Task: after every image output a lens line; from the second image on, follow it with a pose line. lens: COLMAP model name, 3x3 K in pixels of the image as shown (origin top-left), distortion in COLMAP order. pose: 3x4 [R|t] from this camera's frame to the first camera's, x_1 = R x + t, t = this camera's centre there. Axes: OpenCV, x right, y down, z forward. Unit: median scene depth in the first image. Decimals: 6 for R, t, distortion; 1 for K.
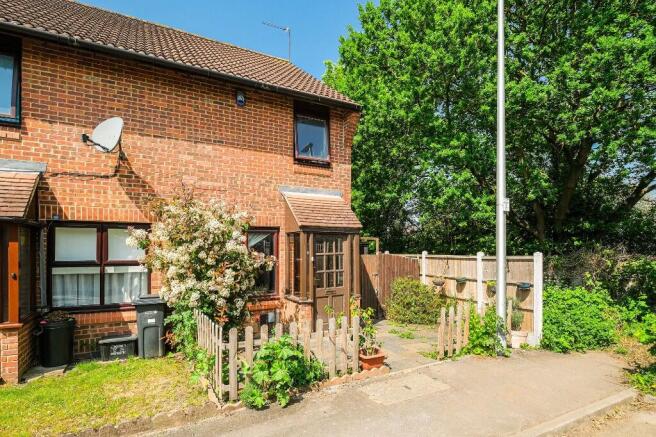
lens RADIAL K [[358.8, 0, 331.7], [0, 358.8, 252.1], [0, 0, 1]] dist [0.000247, 0.000356]
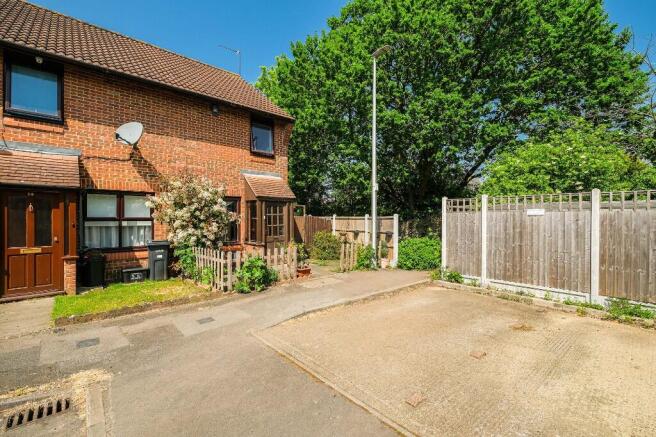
lens RADIAL K [[289.9, 0, 328.8], [0, 289.9, 223.8], [0, 0, 1]] dist [0.000572, 0.000275]
pose [[0.975143, -0.000546, 0.221576, -0.065985], [-0.003180, 0.999859, 0.016460, 0.027024], [-0.221554, -0.016755, 0.975004, -0.332016]]
